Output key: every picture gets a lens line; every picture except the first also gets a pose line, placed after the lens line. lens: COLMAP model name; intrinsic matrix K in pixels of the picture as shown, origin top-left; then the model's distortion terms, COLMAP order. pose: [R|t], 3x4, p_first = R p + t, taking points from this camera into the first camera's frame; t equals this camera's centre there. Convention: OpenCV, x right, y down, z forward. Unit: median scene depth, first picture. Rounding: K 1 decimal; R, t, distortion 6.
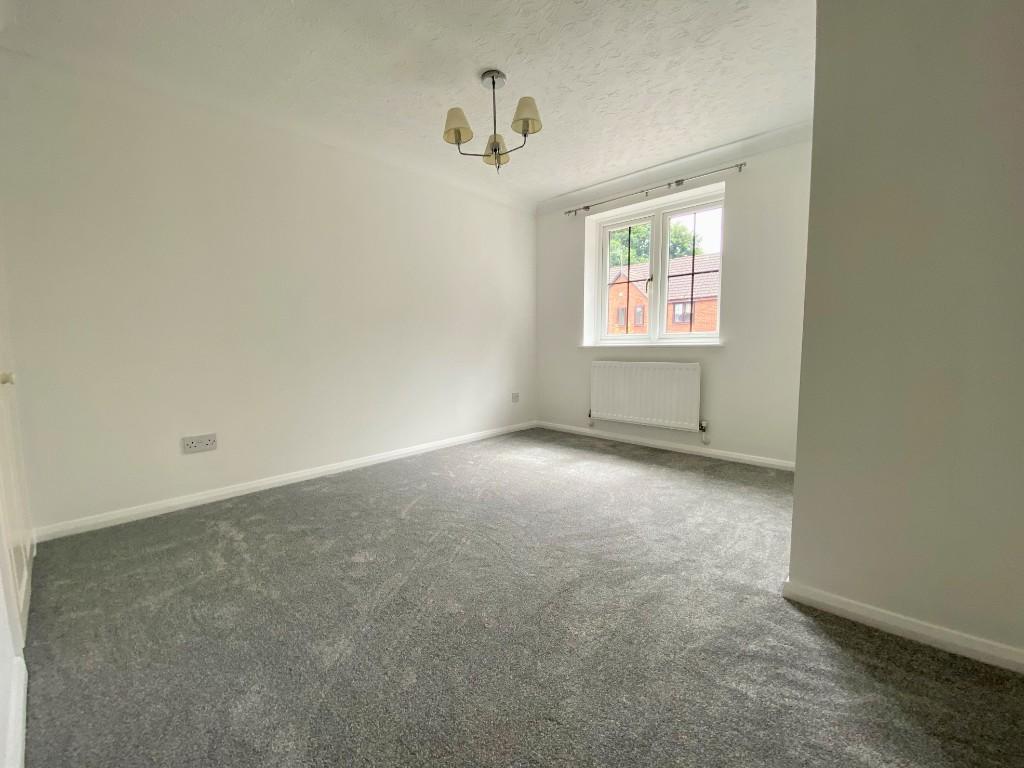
lens RADIAL K [[409.9, 0, 512.0], [0, 409.9, 384.0], [0, 0, 1]] dist [0.000479, -0.000009]
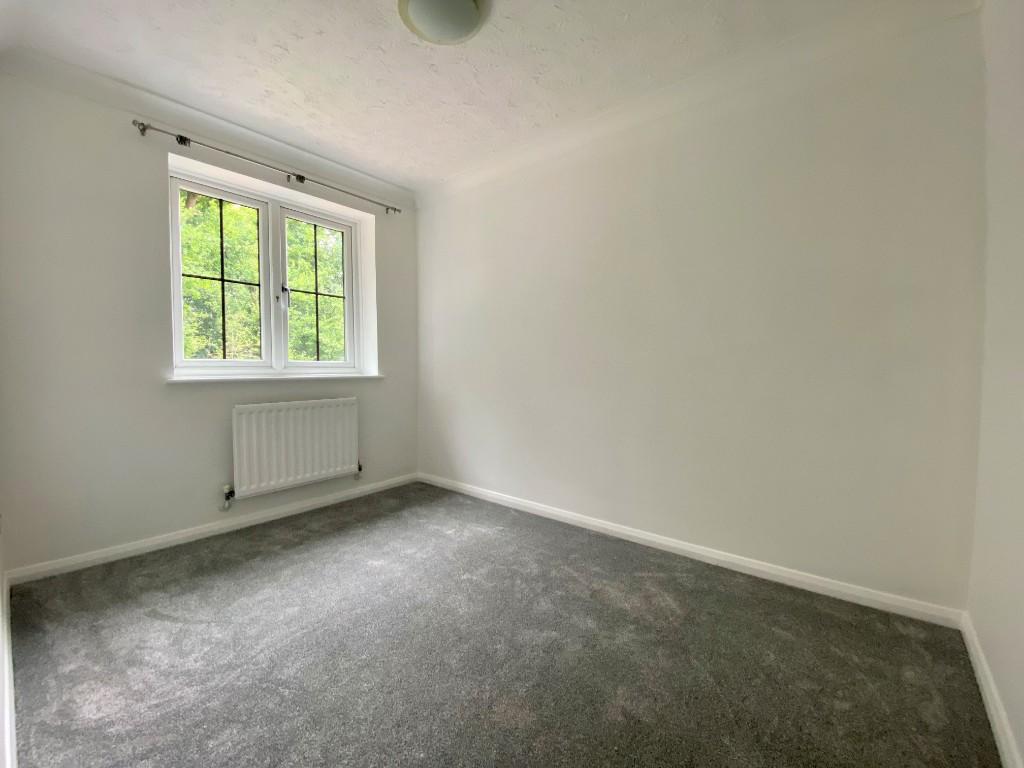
lens RADIAL K [[409.9, 0, 512.0], [0, 409.9, 384.0], [0, 0, 1]] dist [0.000479, -0.000009]
pose [[0.010398, -0.020490, 0.999736, -0.409458], [0.084289, 0.996250, 0.019542, -0.062511], [-0.996387, 0.084063, 0.012086, 0.582620]]
